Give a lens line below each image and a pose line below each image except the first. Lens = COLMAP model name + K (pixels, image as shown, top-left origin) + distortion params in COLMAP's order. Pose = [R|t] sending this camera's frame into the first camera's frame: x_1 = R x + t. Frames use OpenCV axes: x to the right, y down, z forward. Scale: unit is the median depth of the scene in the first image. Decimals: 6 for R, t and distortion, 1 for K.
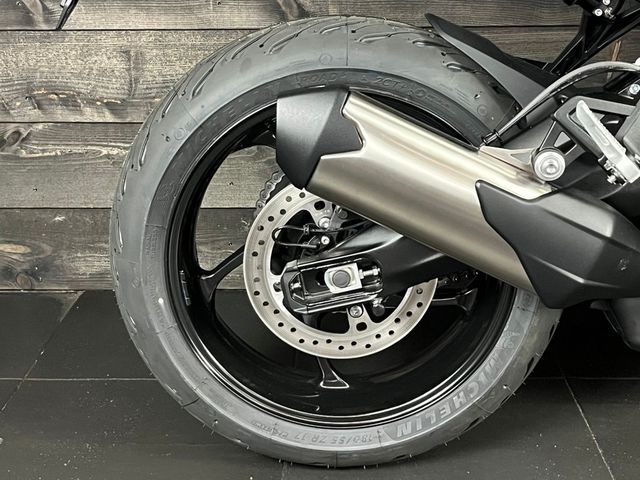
lens RADIAL K [[1040.6, 0, 323.6], [0, 1040.6, 241.2], [0, 0, 1]] dist [0.151314, 0.000000]
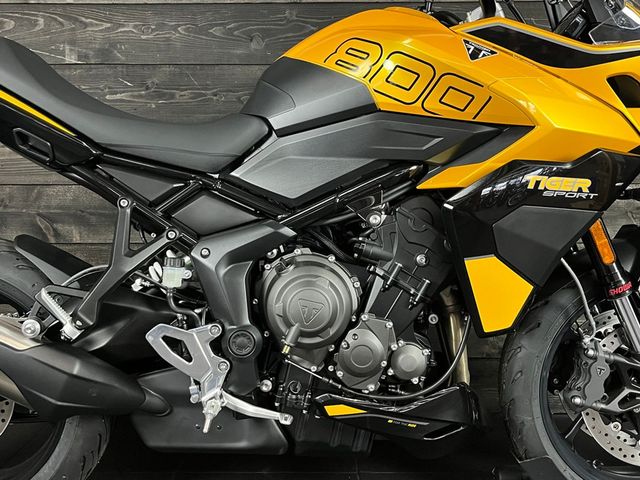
lens RADIAL K [[696.5, 0, 316.5], [0, 696.5, 241.2], [0, 0, 1]] dist [0.014980, 0.000000]
pose [[0.999819, 0.006232, 0.017973, 0.535990], [-0.002458, 0.979217, -0.202801, 0.011087], [-0.018863, 0.202720, 0.979055, -0.064227]]
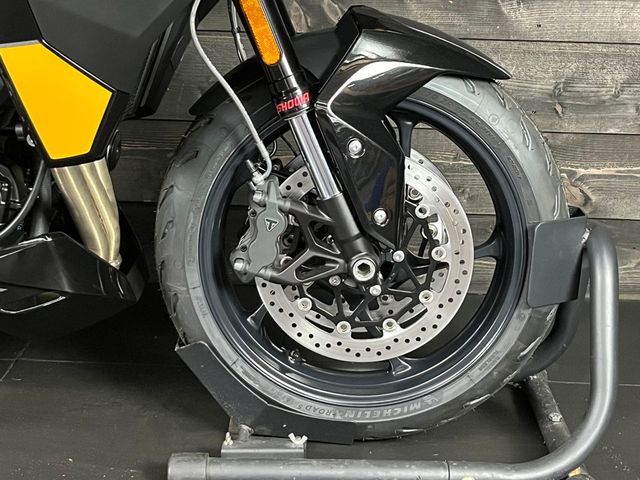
lens RADIAL K [[1040.6, 0, 315.4], [0, 1040.6, 237.8], [0, 0, 1]] dist [0.151314, 0.000000]
pose [[0.999247, 0.037934, 0.008121, 1.009330], [-0.037817, 0.999186, -0.014053, 0.015579], [-0.008647, 0.013735, 0.999868, -0.074126]]
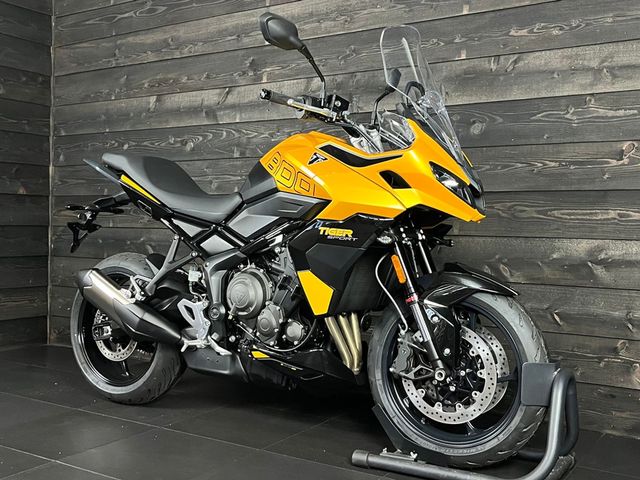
lens RADIAL K [[723.1, 0, 318.7], [0, 723.1, 239.7], [0, 0, 1]] dist [0.045987, 0.000000]
pose [[0.860012, 0.035669, -0.509026, 1.649401], [-0.176323, 0.956880, -0.230850, 0.163361], [0.478843, 0.288287, 0.829217, -0.597359]]
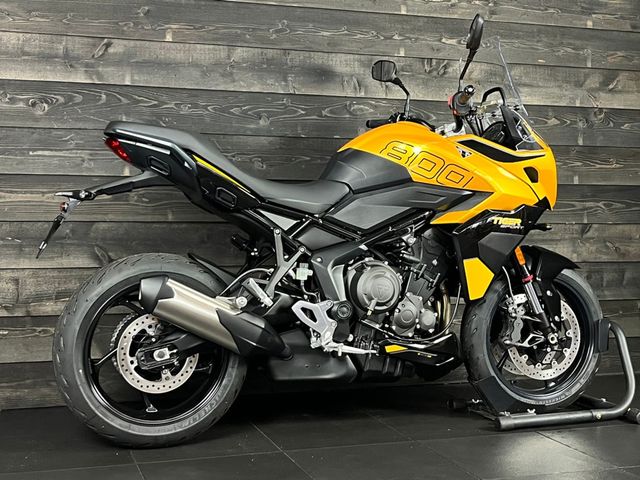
lens RADIAL K [[894.6, 0, 319.7], [0, 894.6, 239.6], [0, 0, 1]] dist [0.065787, 0.000000]
pose [[0.941565, 0.007195, 0.336753, -0.337307], [0.084381, 0.962854, -0.256500, 0.340358], [-0.326089, 0.269927, 0.905983, -1.090710]]
